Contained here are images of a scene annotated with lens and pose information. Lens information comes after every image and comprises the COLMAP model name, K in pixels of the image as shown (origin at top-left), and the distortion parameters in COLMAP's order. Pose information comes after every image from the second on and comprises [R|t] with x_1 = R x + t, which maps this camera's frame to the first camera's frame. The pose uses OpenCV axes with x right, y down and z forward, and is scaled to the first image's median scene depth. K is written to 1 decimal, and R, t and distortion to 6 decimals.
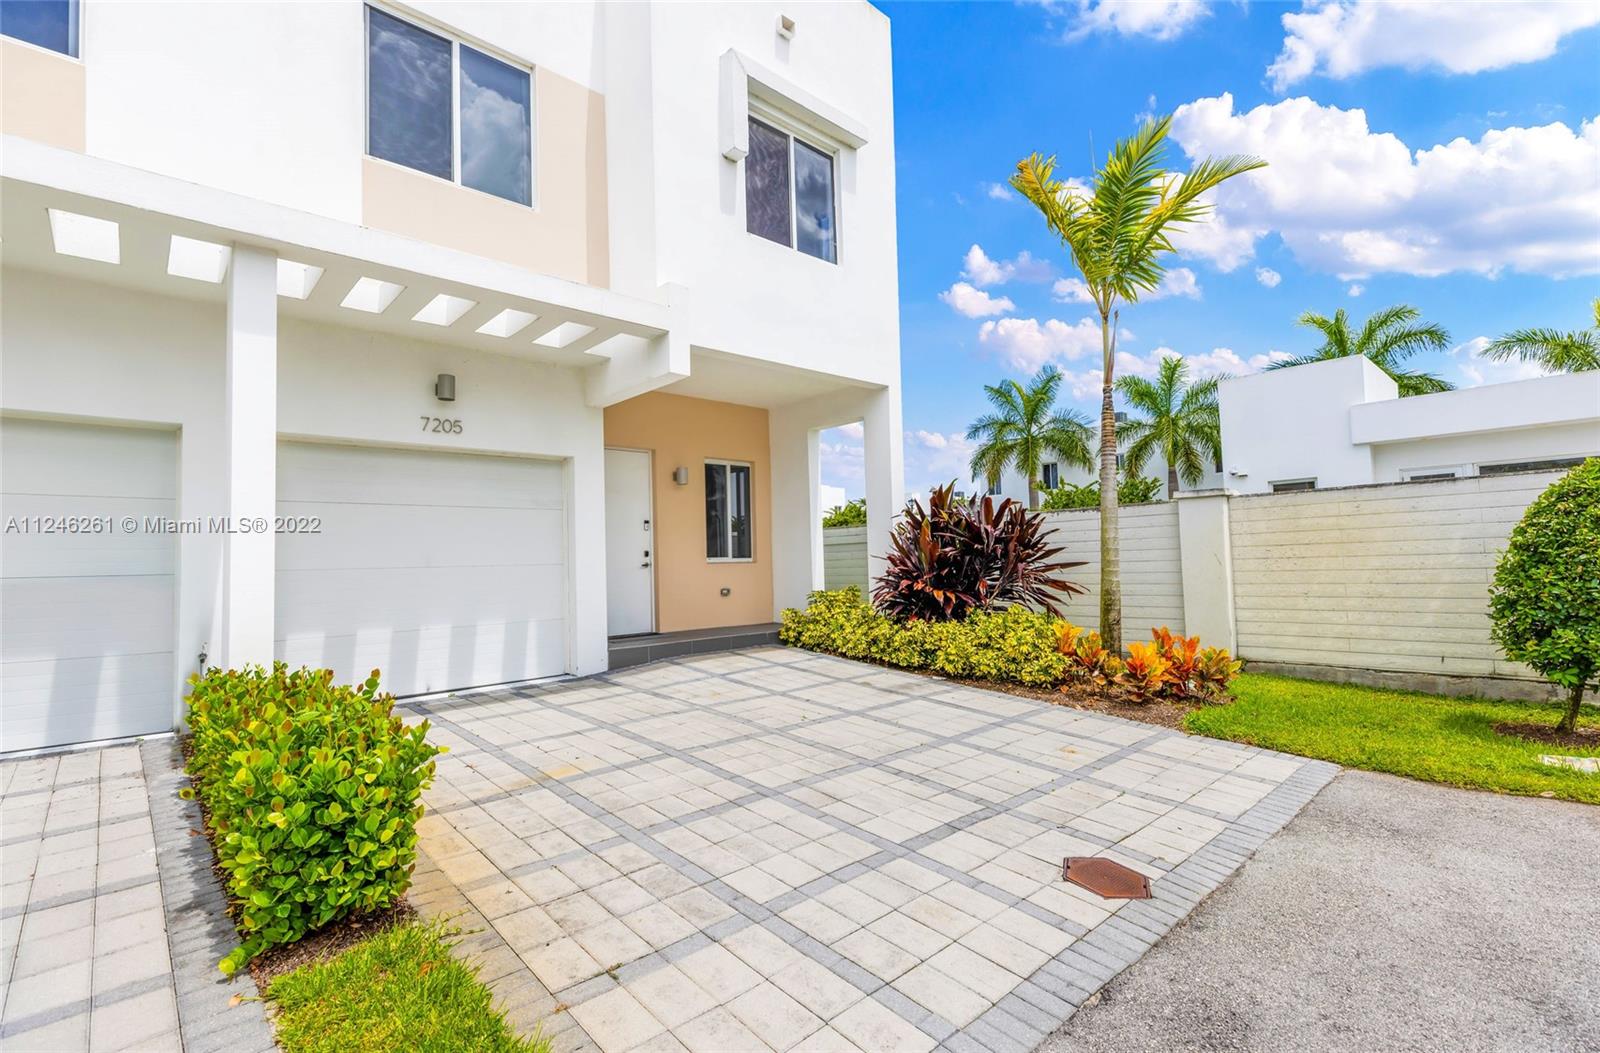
lens RADIAL K [[725.6, 0, 800.4], [0, 725.6, 527.2], [0, 0, 1]] dist [0.002606, 0.001654]
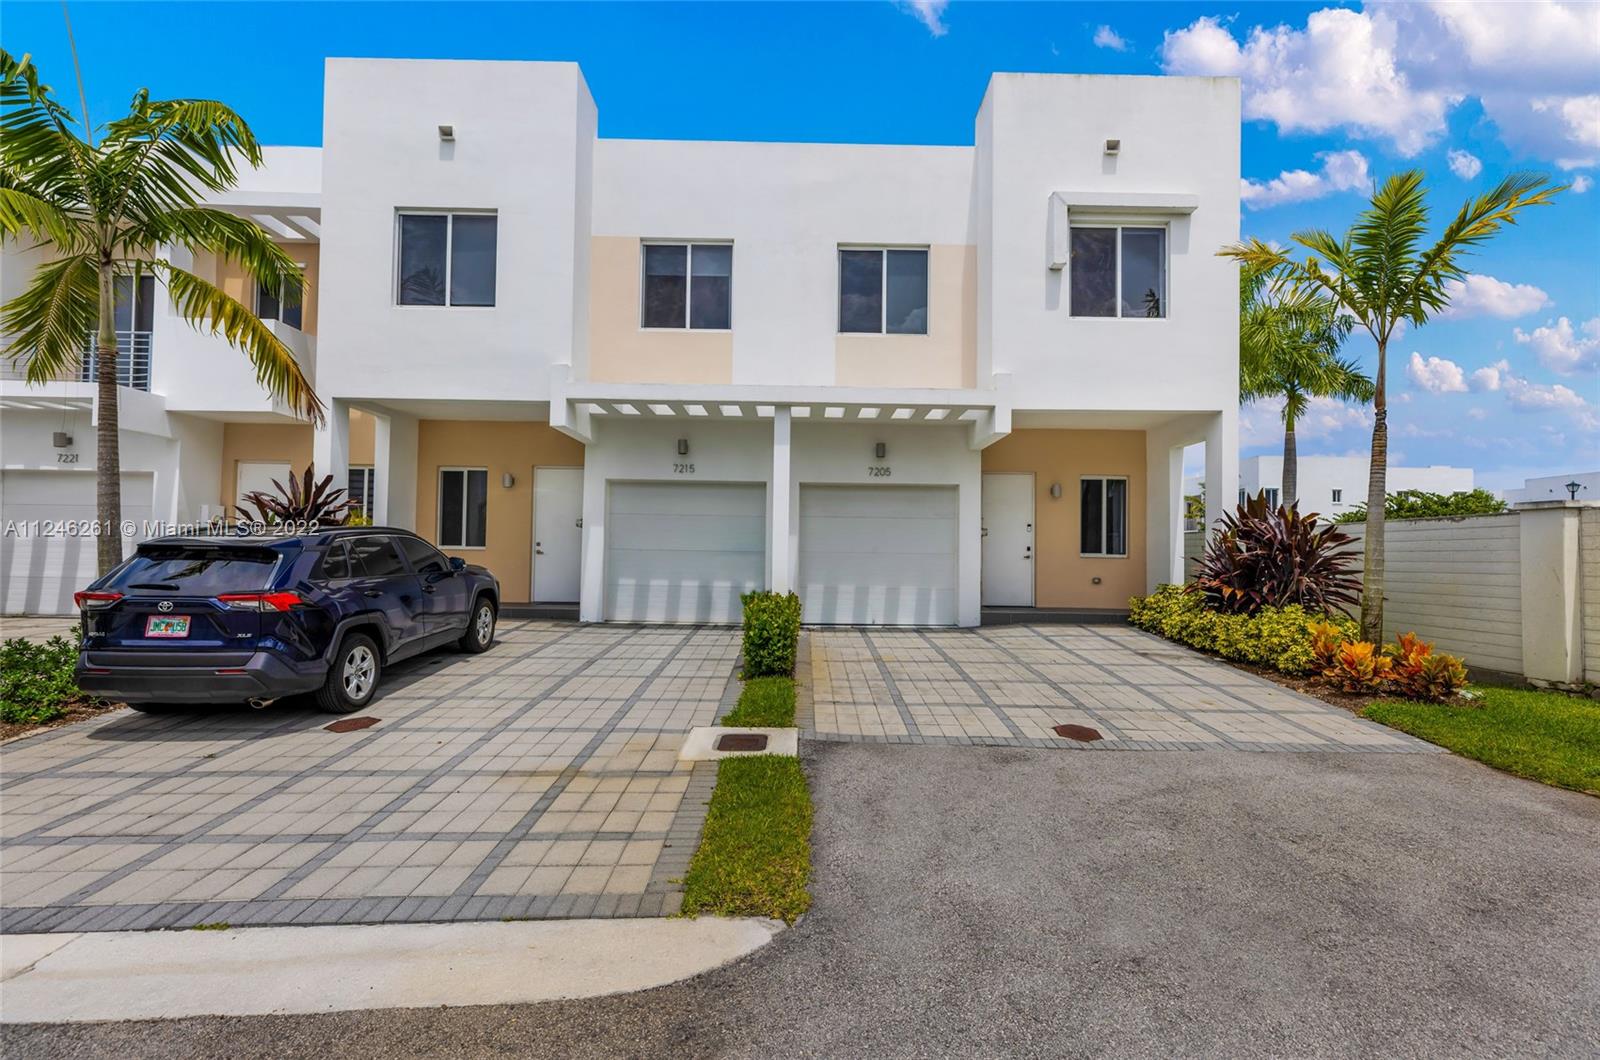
lens RADIAL K [[713.0, 0, 797.8], [0, 713.0, 536.1], [0, 0, 1]] dist [0.001209, 0.001412]
pose [[0.730398, 0.021485, -0.682684, 0.491412], [-0.001172, 0.999543, 0.030202, -0.034536], [0.683021, -0.021260, 0.730090, -0.354999]]
